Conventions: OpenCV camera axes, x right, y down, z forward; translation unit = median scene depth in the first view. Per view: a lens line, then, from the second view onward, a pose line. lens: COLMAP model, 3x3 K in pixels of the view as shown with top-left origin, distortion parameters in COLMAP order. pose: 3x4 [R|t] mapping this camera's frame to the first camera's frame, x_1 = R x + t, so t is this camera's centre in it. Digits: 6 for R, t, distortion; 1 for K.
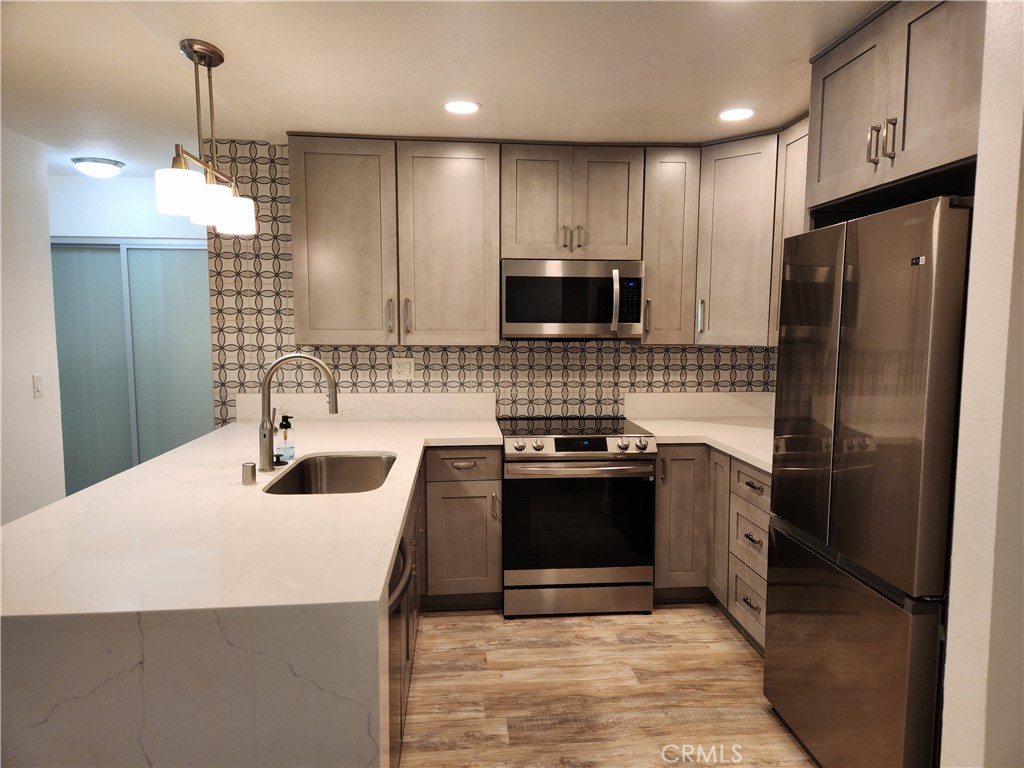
lens RADIAL K [[676.7, 0, 520.2], [0, 676.7, 382.2], [0, 0, 1]] dist [0.051339, -0.038136]
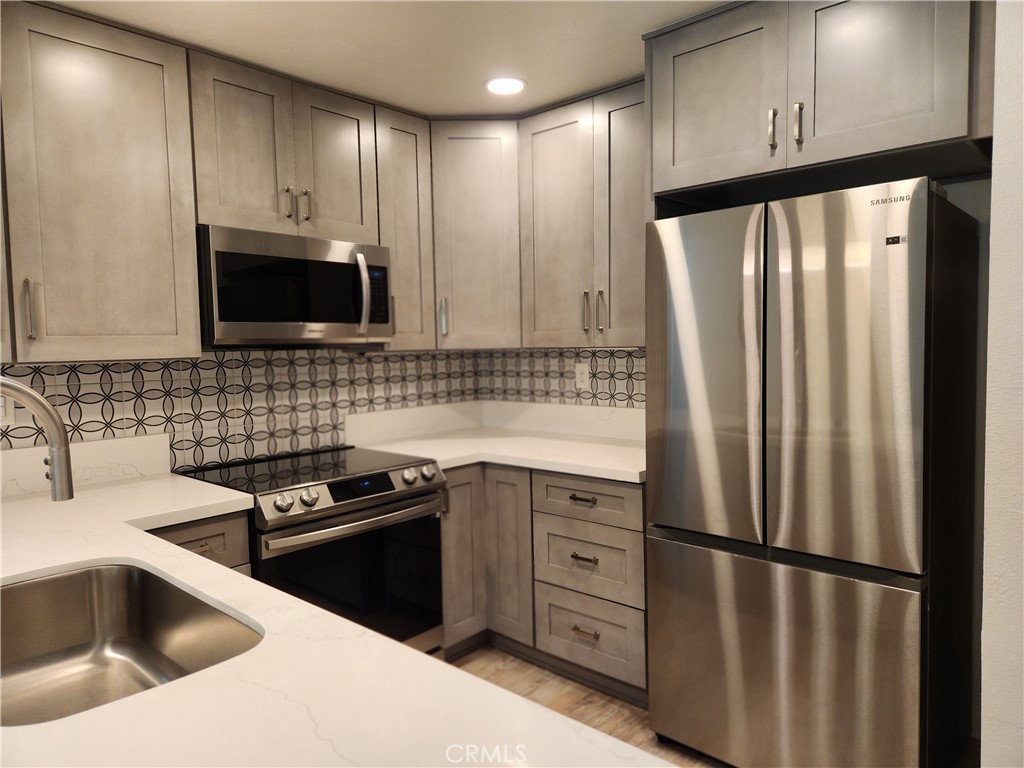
lens RADIAL K [[676.7, 0, 506.9], [0, 676.7, 379.2], [0, 0, 1]] dist [0.051339, -0.038136]
pose [[0.727764, -0.054481, 0.683661, -0.263951], [0.078265, 0.996925, -0.003869, -0.008330], [-0.681348, 0.056322, 0.729790, 0.320455]]
